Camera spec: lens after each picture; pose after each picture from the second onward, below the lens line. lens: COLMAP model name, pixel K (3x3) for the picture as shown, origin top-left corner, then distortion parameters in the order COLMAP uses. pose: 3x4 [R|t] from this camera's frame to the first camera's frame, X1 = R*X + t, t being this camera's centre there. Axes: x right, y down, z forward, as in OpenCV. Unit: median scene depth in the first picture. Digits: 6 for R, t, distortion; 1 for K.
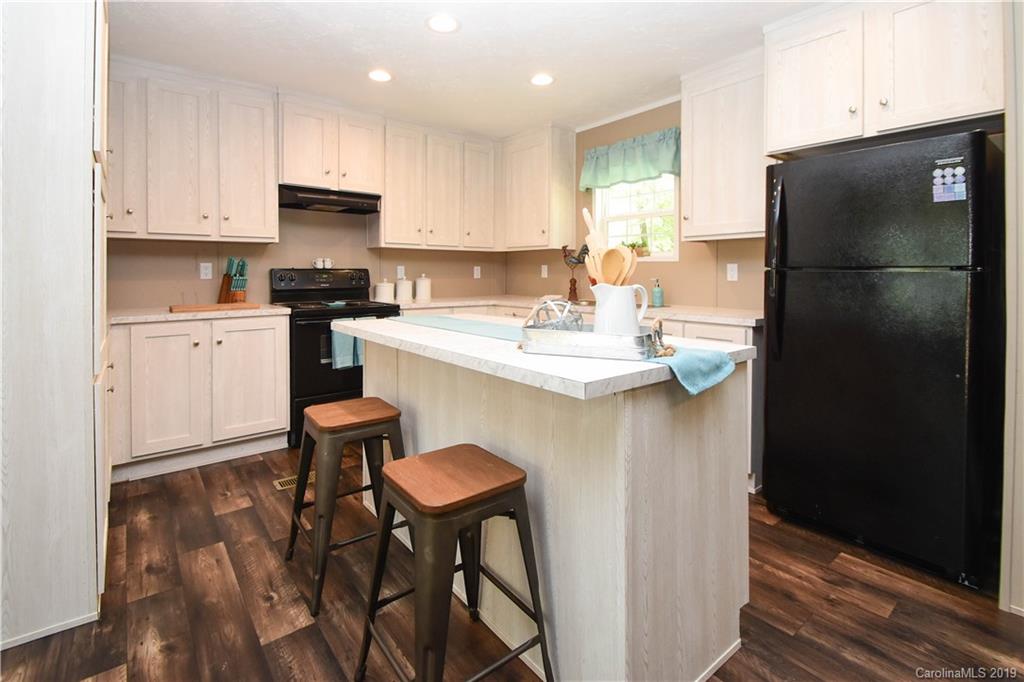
lens RADIAL K [[473.3, 0, 514.0], [0, 473.3, 277.3], [0, 0, 1]] dist [-0.001194, -0.000407]
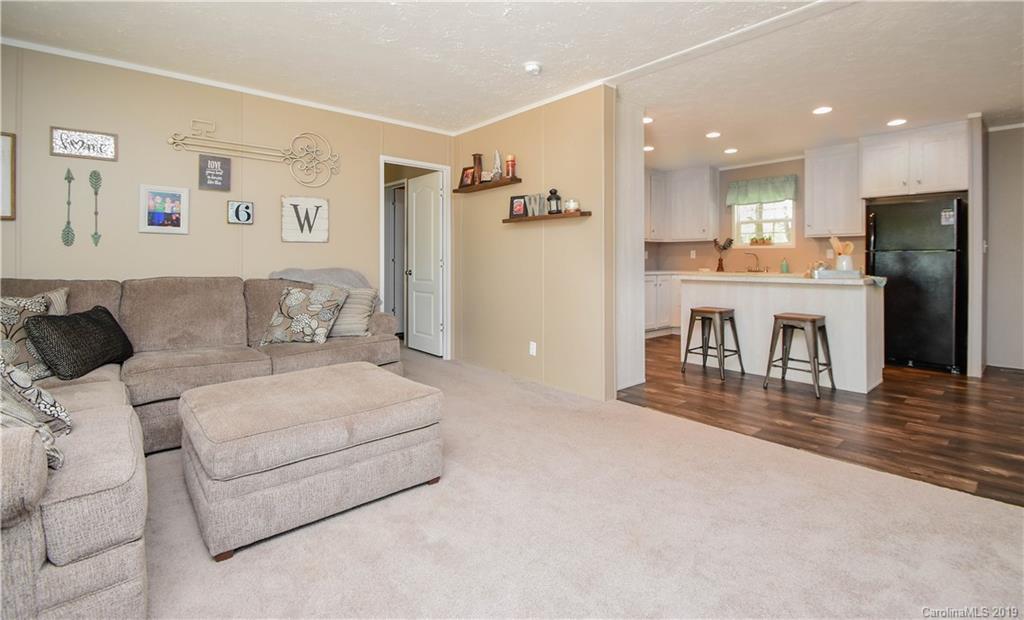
lens RADIAL K [[474.8, 0, 509.3], [0, 474.8, 261.9], [0, 0, 1]] dist [0.001564, -0.000050]
pose [[0.999899, 0.000356, 0.014231, -0.702798], [-0.000269, 0.999981, -0.006164, 0.027880], [-0.014233, 0.006160, 0.999880, -0.726031]]
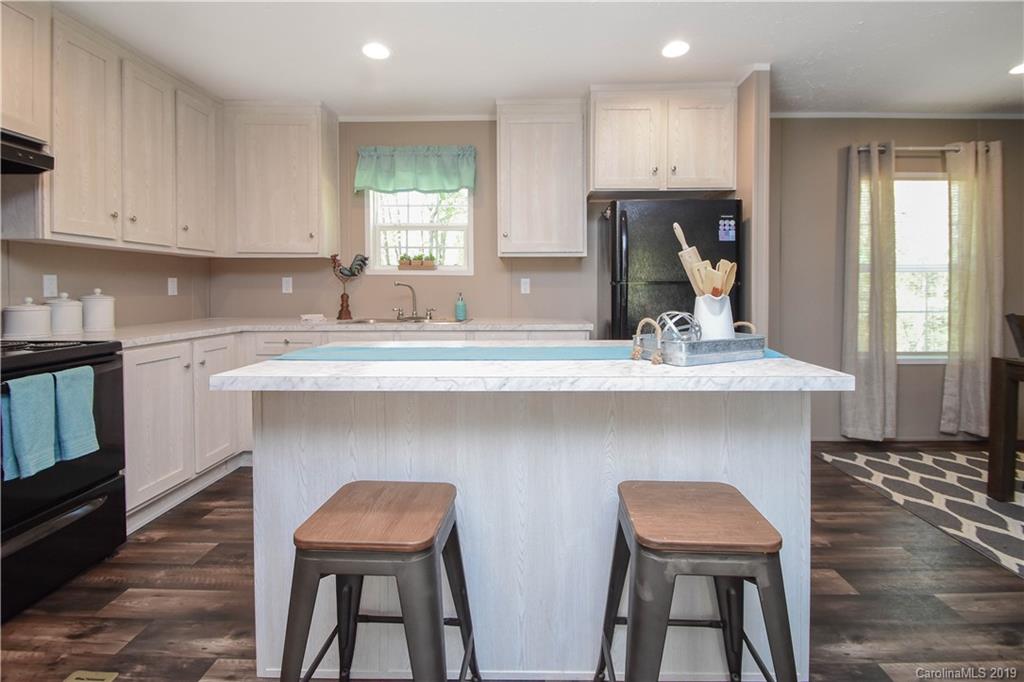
lens RADIAL K [[465.6, 0, 529.7], [0, 465.6, 297.0], [0, 0, 1]] dist [-0.000296, -0.000370]
pose [[0.642922, -0.016959, 0.765743, -0.328613], [0.009473, 0.999854, 0.014191, 0.000156], [-0.765873, -0.001870, 0.642990, 0.226582]]
